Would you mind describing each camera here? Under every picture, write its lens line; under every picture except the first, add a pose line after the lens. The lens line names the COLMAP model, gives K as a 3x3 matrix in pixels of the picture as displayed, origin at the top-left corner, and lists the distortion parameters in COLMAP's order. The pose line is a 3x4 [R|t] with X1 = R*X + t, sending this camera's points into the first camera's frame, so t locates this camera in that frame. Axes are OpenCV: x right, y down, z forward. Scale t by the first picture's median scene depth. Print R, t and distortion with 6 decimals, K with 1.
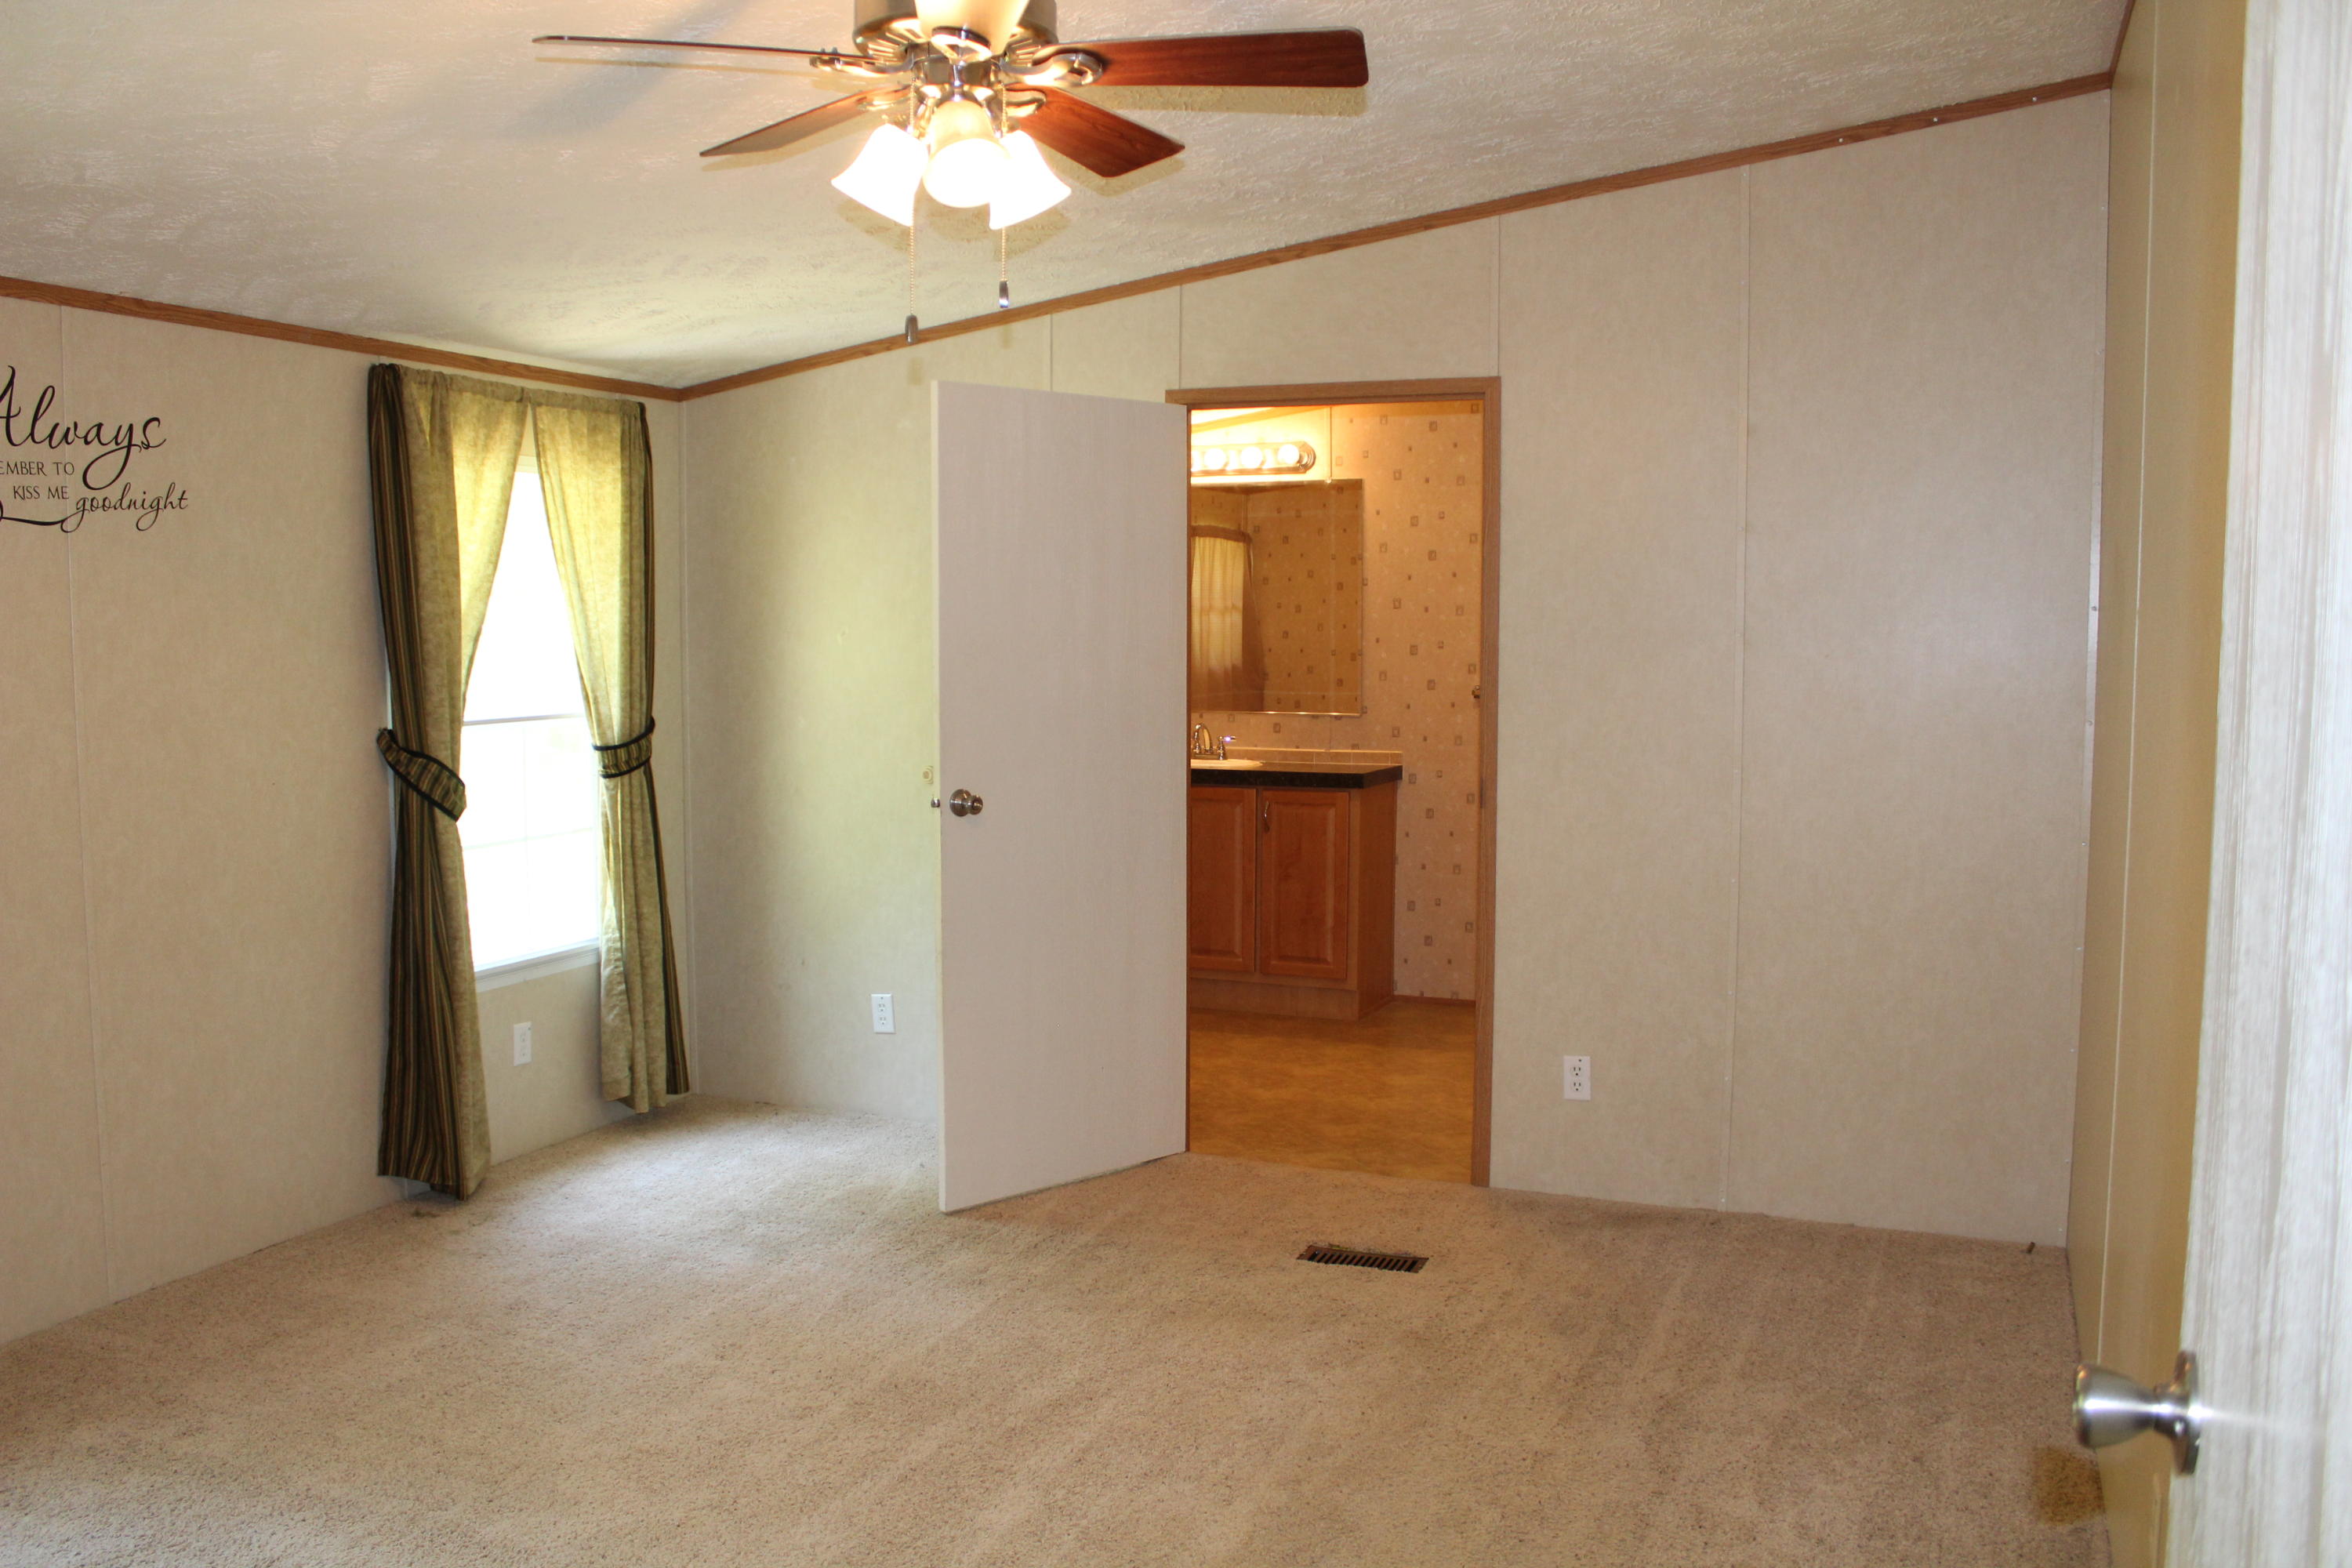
lens RADIAL K [[1919.1, 0, 1176.0], [0, 1919.1, 784.0], [0, 0, 1]] dist [-0.190739, 0.165682]
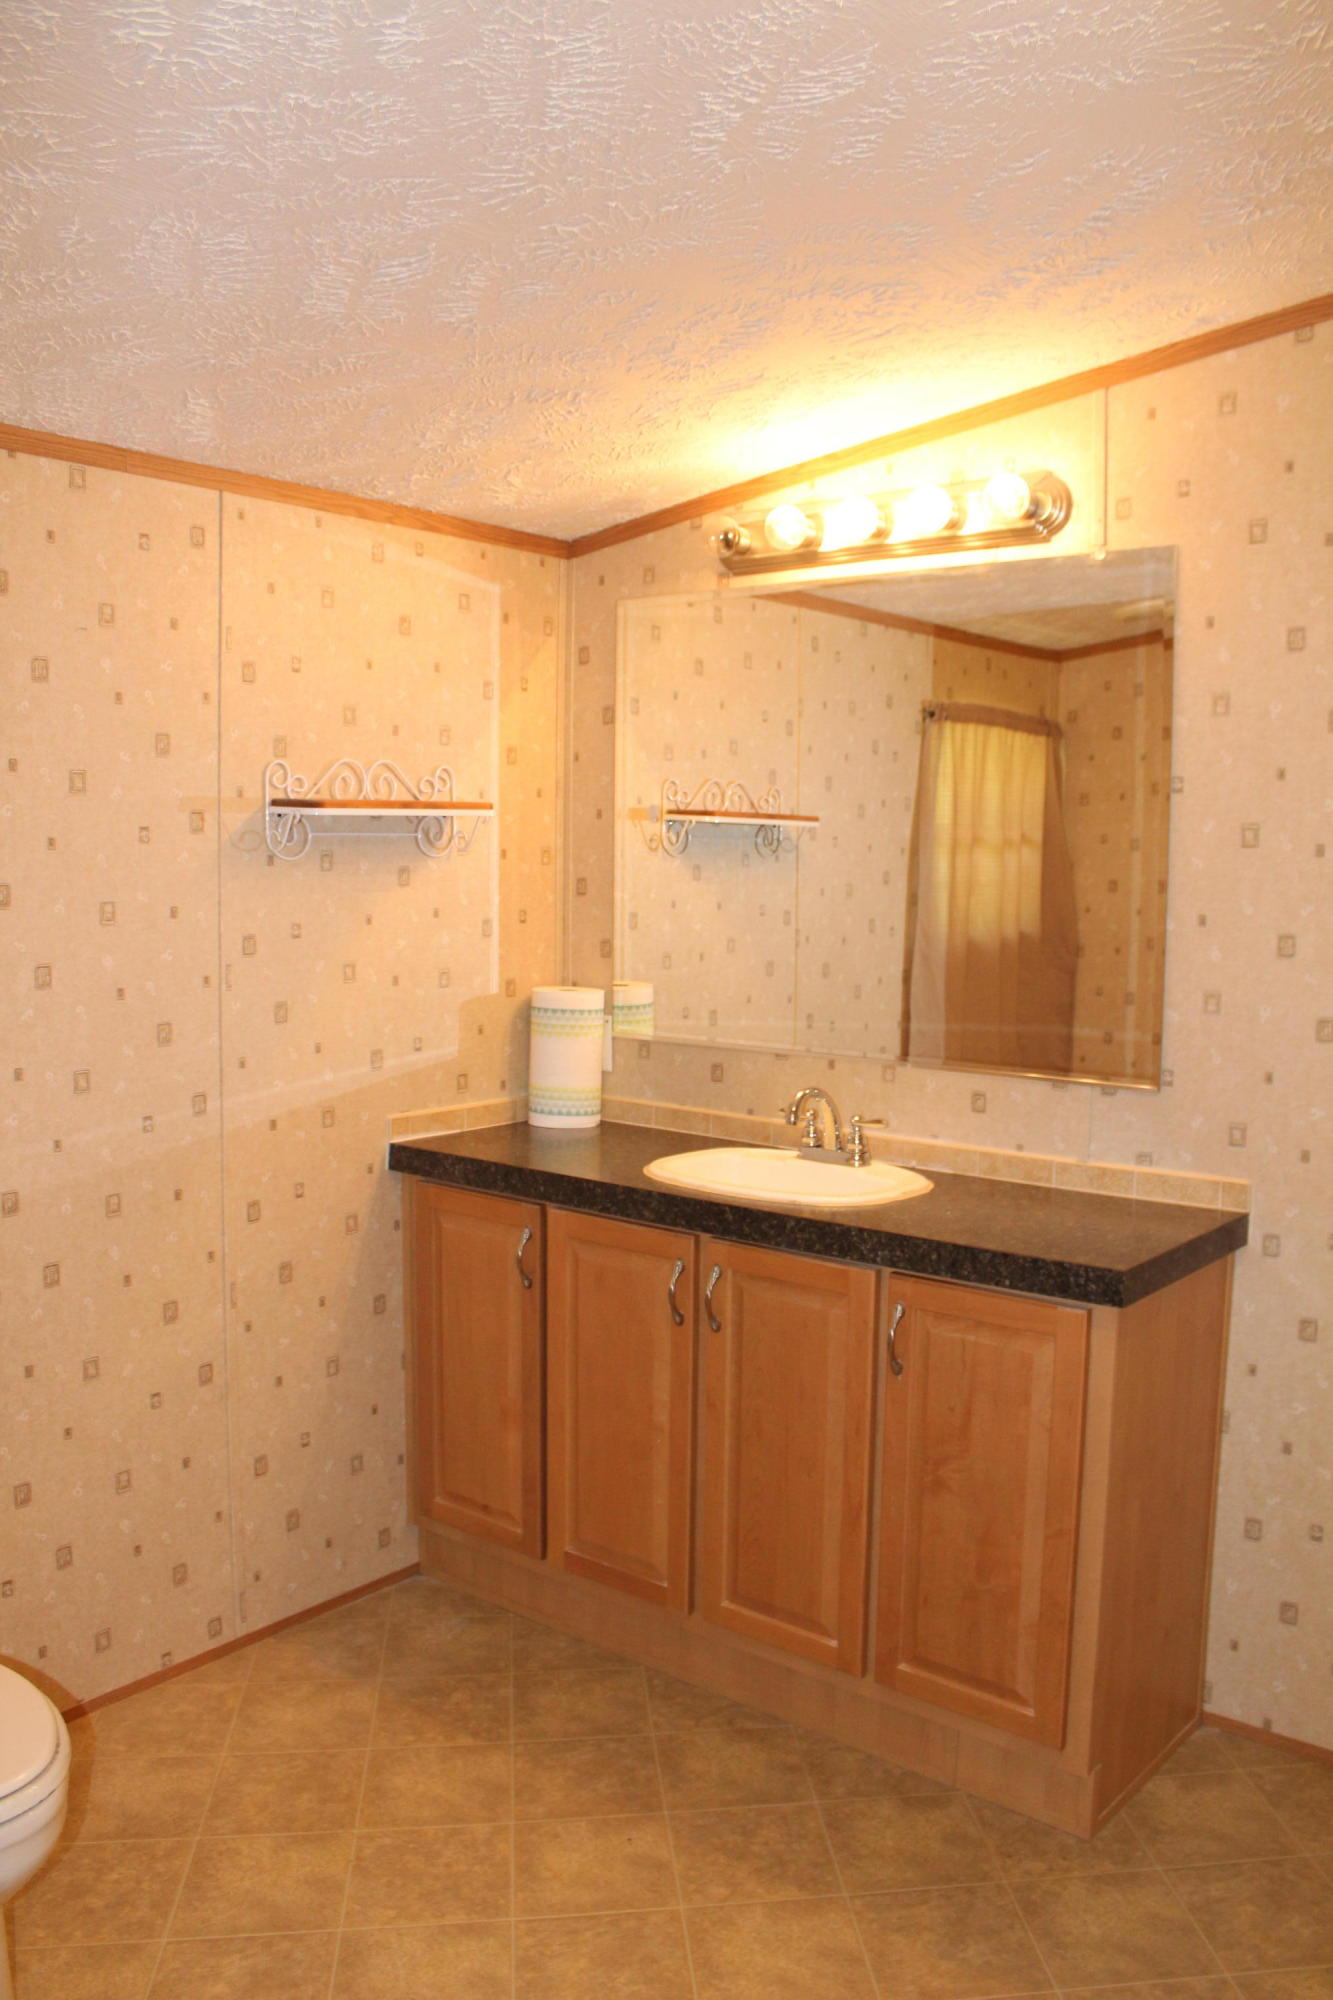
lens RADIAL K [[1631.9, 0, 666.5], [0, 1631.9, 1000.0], [0, 0, 1]] dist [-0.190739, 0.165682]
pose [[0.957391, 0.034649, -0.286708, 0.093520], [-0.032615, 0.999397, 0.011871, -0.057167], [0.286946, -0.002015, 0.957945, 0.619448]]
